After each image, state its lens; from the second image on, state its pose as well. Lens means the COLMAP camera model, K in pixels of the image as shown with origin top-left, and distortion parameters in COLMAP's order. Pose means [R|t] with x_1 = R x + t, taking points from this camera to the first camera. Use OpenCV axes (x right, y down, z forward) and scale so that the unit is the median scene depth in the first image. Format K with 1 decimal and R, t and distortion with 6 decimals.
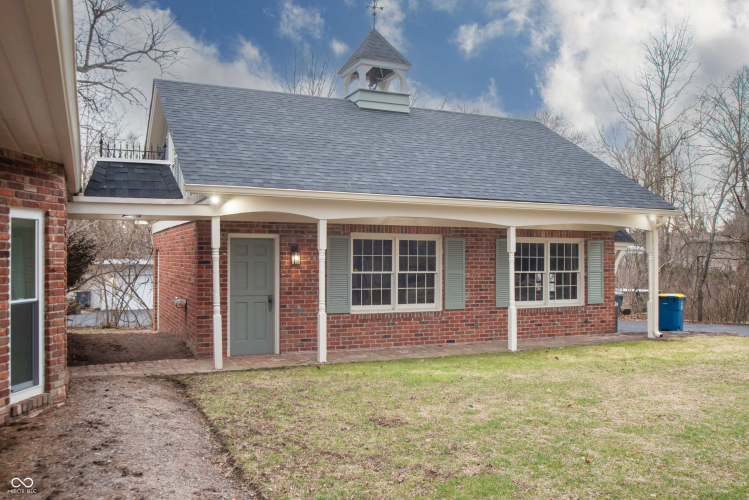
lens RADIAL K [[627.9, 0, 376.0], [0, 627.9, 252.5], [0, 0, 1]] dist [-0.052863, 0.003939]
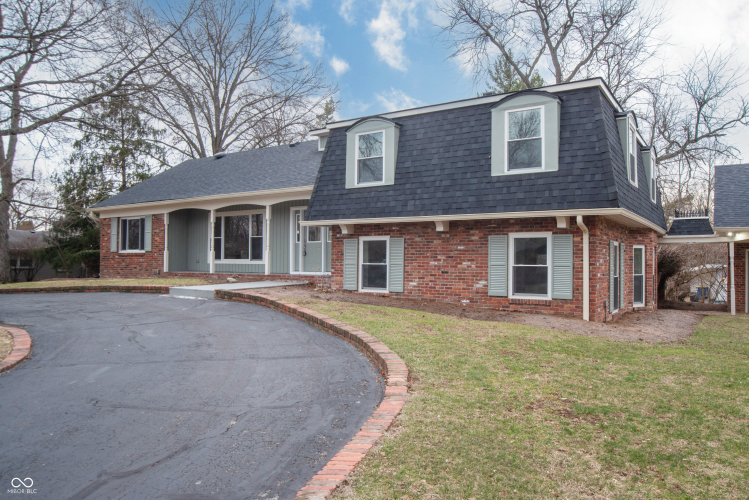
lens RADIAL K [[566.6, 0, 374.5], [0, 566.6, 253.4], [0, 0, 1]] dist [-0.041144, 0.010118]
pose [[0.525207, -0.012490, -0.850883, 0.555570], [0.002158, 0.999909, -0.013345, 0.003215], [0.850972, 0.005173, 0.525186, -0.785186]]
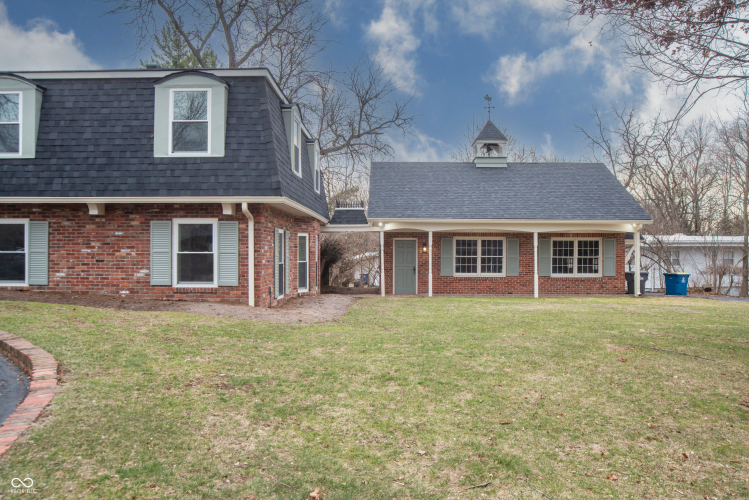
lens RADIAL K [[615.7, 0, 412.1], [0, 615.7, 257.1], [0, 0, 1]] dist [-0.084886, 0.051971]
pose [[0.913674, 0.001048, -0.406447, 0.616904], [0.004517, 0.999909, 0.012733, 0.008379], [0.406423, -0.013470, 0.913586, -0.832205]]
